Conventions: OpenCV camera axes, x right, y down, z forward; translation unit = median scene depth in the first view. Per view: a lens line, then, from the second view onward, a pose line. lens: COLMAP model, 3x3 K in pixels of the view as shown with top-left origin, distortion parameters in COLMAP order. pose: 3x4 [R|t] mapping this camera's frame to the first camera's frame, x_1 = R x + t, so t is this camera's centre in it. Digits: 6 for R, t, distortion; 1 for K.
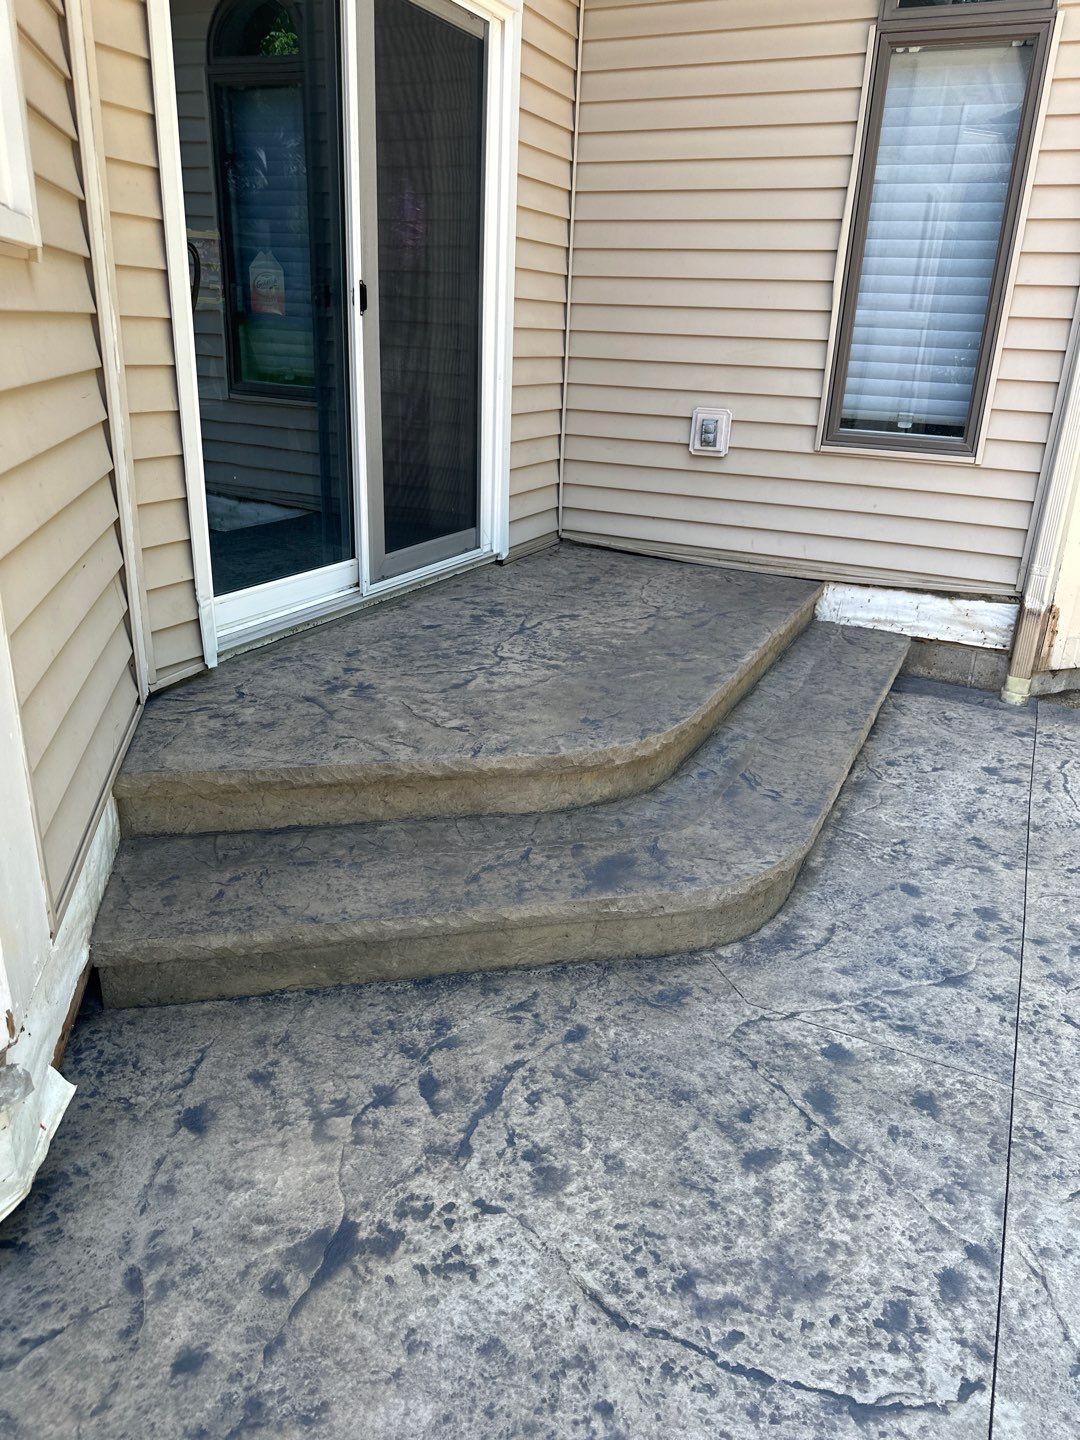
lens RADIAL K [[1027.3, 0, 540.0], [0, 1027.3, 720.0], [0, 0, 1]] dist [0.012639, -0.000160]
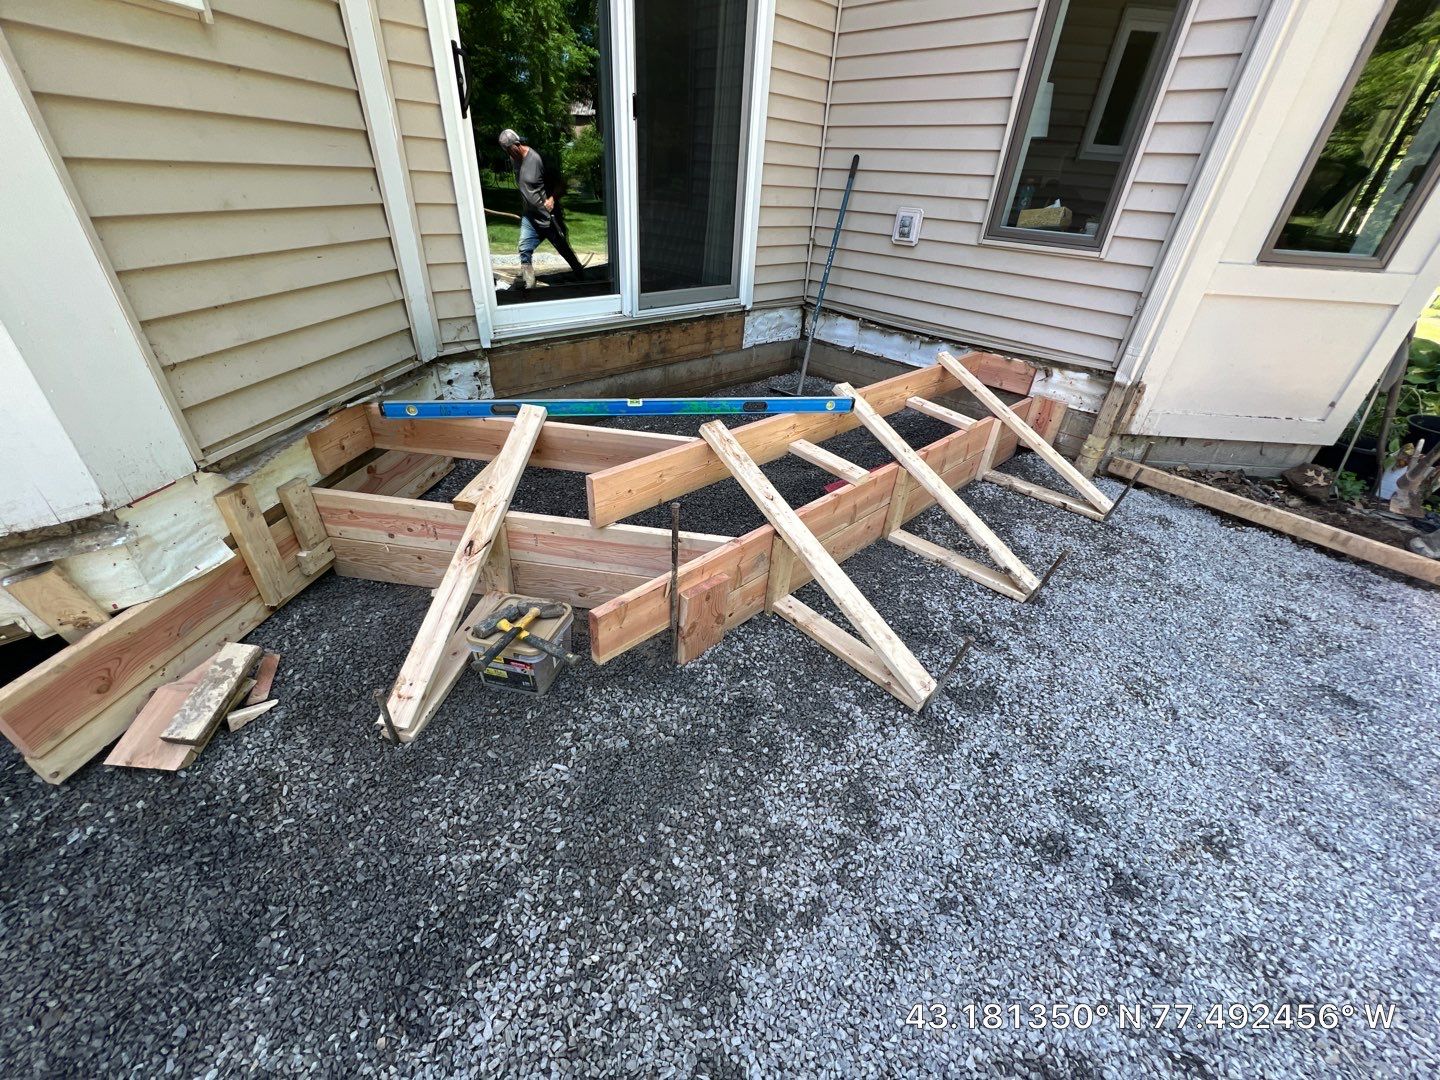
lens RADIAL K [[569.9, 0, 723.2], [0, 569.9, 522.7], [0, 0, 1]] dist [0.000443, -0.000015]
pose [[0.936983, 0.193406, -0.290959, 0.254115], [-0.141679, 0.971589, 0.189582, -0.004744], [0.319359, -0.136412, 0.937764, 0.165332]]
